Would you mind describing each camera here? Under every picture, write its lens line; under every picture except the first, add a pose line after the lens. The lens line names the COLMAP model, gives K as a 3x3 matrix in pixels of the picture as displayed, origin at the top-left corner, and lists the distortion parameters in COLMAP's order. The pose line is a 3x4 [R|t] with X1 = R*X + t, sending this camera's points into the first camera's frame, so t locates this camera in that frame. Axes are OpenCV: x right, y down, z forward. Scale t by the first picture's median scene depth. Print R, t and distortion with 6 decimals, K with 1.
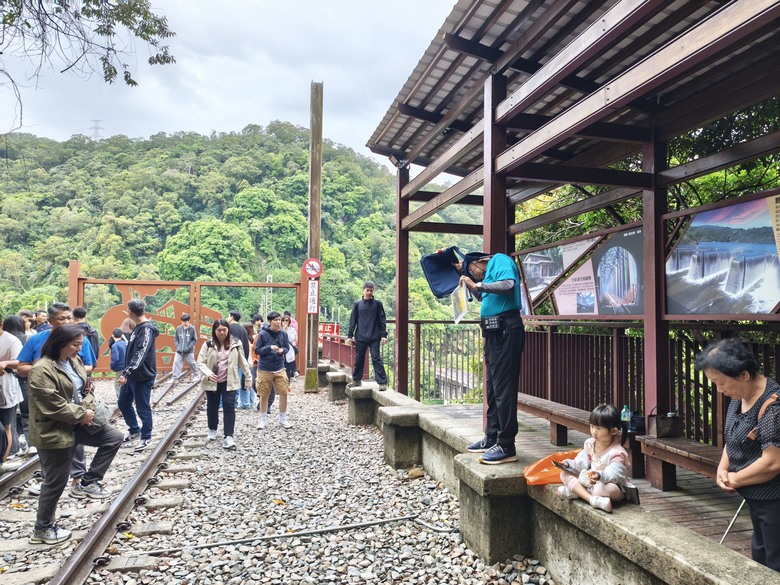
lens RADIAL K [[520.9, 0, 389.2], [0, 520.9, 296.1], [0, 0, 1]] dist [0.031199, -0.032557]
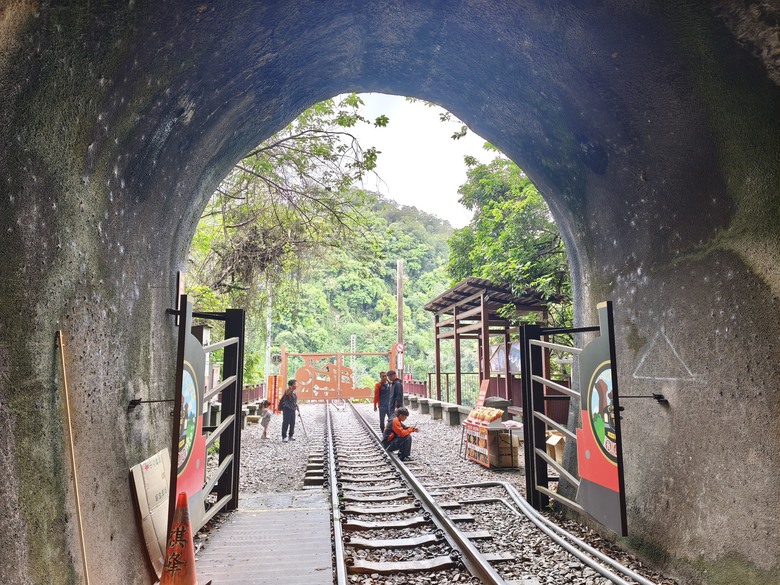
lens RADIAL K [[520.9, 0, 394.6], [0, 520.9, 292.7], [0, 0, 1]] dist [0.031199, -0.032557]
pose [[0.993058, -0.029957, -0.113748, 0.004596], [0.018483, 0.994753, -0.100619, -0.003775], [0.116166, 0.097818, 0.988401, -0.065327]]
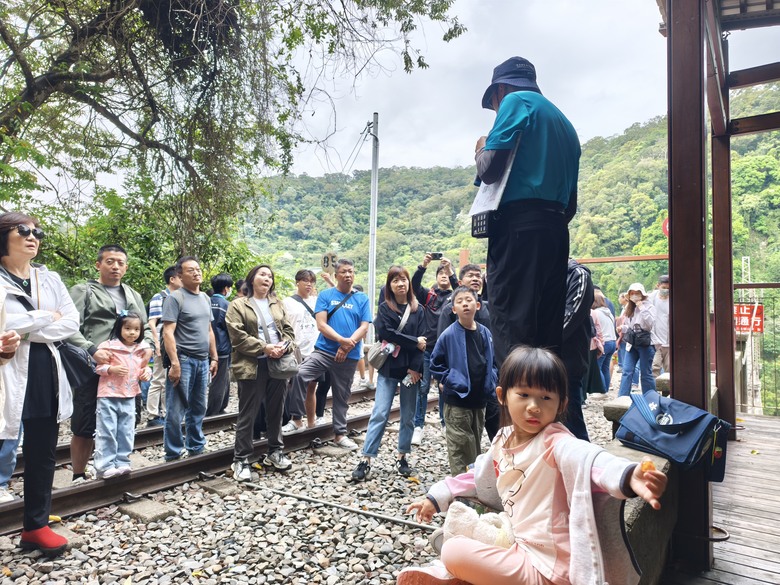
lens RADIAL K [[520.9, 0, 383.8], [0, 520.9, 299.0], [0, 0, 1]] dist [0.031199, -0.032557]
pose [[0.642382, -0.025464, -0.765961, 0.007400], [0.035645, 0.999359, -0.003329, 0.001808], [0.765555, -0.025164, 0.642878, 0.007532]]
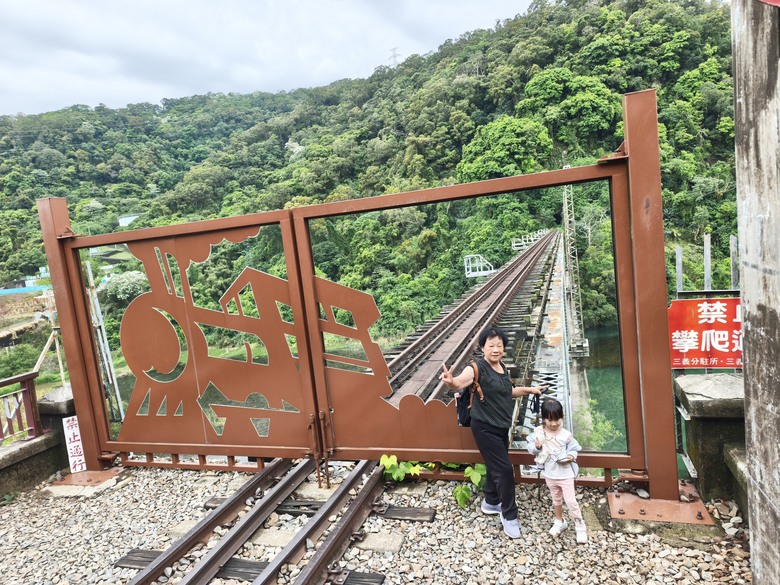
lens RADIAL K [[520.9, 0, 383.3], [0, 520.9, 296.7], [0, 0, 1]] dist [0.031199, -0.032557]
pose [[0.830799, -0.038012, -0.555273, -0.007234], [0.143259, 0.978655, 0.147349, -0.001242], [0.537819, -0.201966, 0.818511, 0.041961]]
